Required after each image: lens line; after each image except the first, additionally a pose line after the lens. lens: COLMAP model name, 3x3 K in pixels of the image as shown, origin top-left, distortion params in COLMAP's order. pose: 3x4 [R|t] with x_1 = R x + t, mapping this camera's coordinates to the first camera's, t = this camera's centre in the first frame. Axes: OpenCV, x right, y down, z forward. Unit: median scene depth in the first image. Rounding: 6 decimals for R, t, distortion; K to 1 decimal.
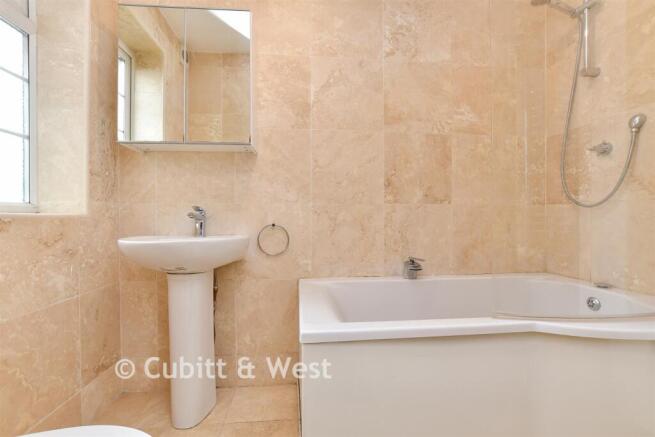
lens RADIAL K [[290.8, 0, 322.4], [0, 290.8, 215.3], [0, 0, 1]] dist [-0.002286, -0.000247]
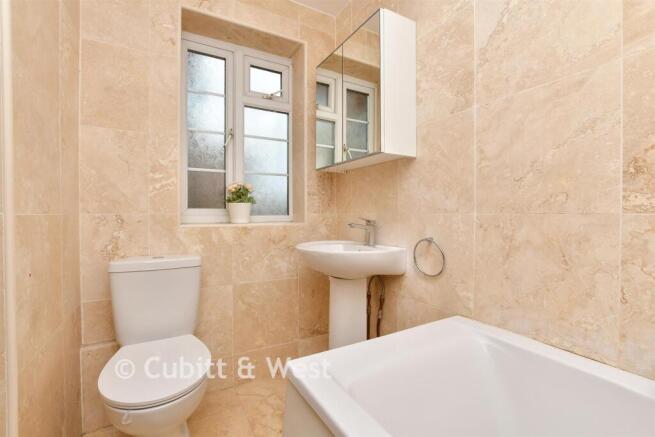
lens RADIAL K [[290.8, 0, 322.4], [0, 290.8, 215.3], [0, 0, 1]] dist [-0.002286, -0.000247]
pose [[0.419656, 0.007529, -0.907652, 0.444760], [0.004545, 0.999936, 0.010396, -0.045241], [0.907672, -0.008488, 0.419594, 0.374656]]
